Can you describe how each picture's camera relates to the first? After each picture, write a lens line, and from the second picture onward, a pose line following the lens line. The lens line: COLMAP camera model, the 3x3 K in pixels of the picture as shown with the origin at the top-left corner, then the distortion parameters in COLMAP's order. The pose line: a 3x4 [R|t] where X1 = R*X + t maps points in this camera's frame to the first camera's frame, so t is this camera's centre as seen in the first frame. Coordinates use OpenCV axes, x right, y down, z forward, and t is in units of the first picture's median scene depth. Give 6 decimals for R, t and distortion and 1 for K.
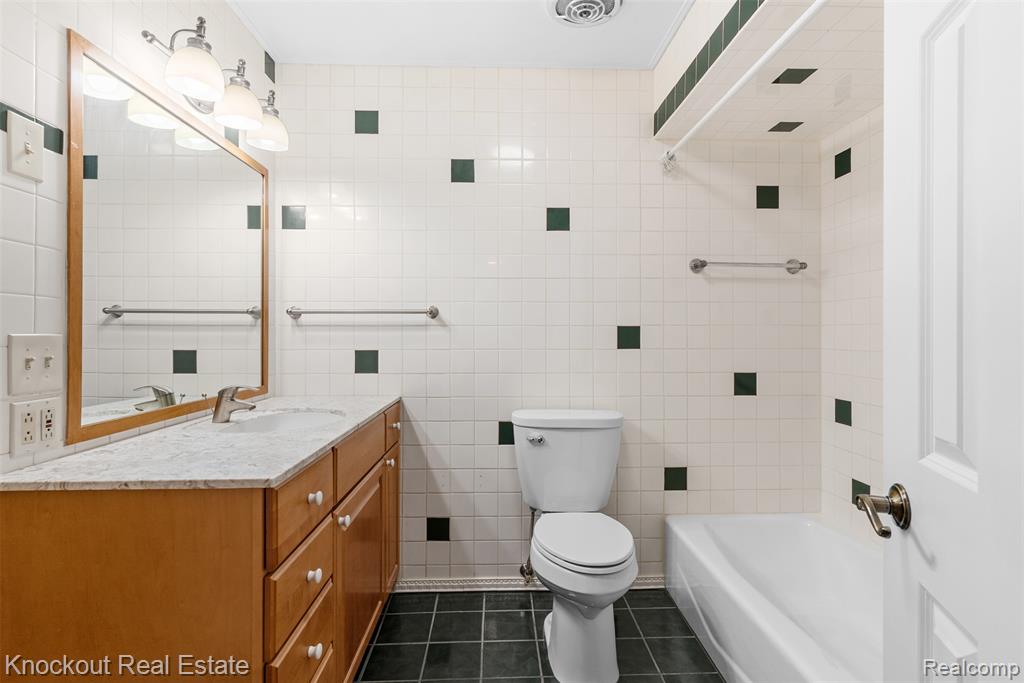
lens RADIAL K [[511.0, 0, 516.3], [0, 511.0, 335.4], [0, 0, 1]] dist [0.001085, 0.000240]
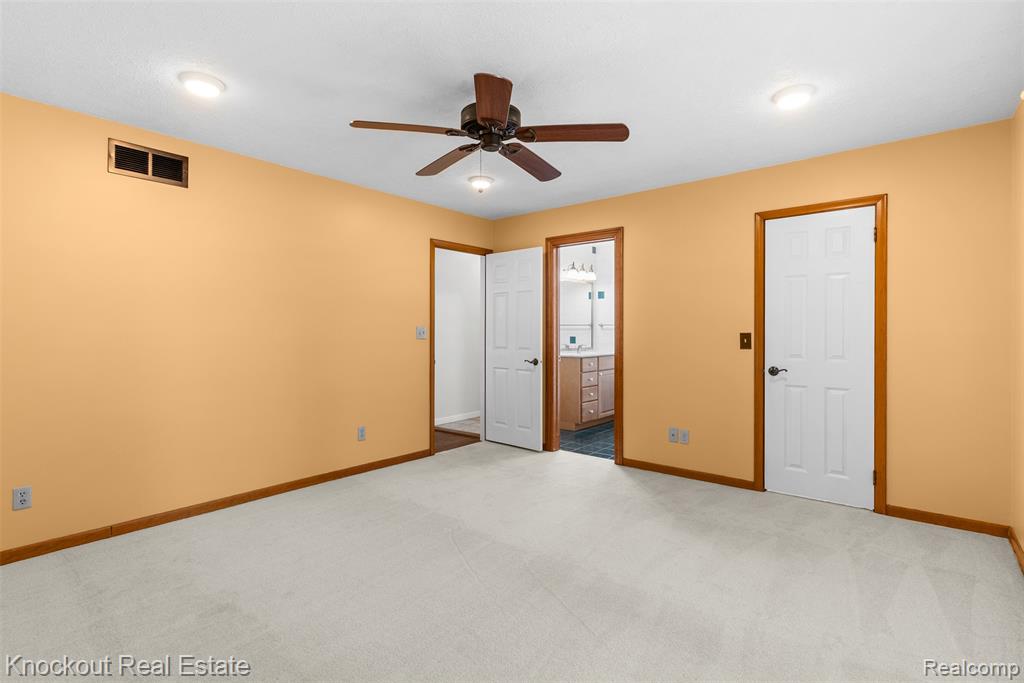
lens RADIAL K [[491.5, 0, 509.3], [0, 491.5, 337.9], [0, 0, 1]] dist [-0.002432, 0.004597]
pose [[0.744632, 0.004194, -0.667462, 1.210184], [0.000489, 0.999977, 0.006829, 0.015630], [0.667475, -0.005411, 0.744613, -1.701349]]
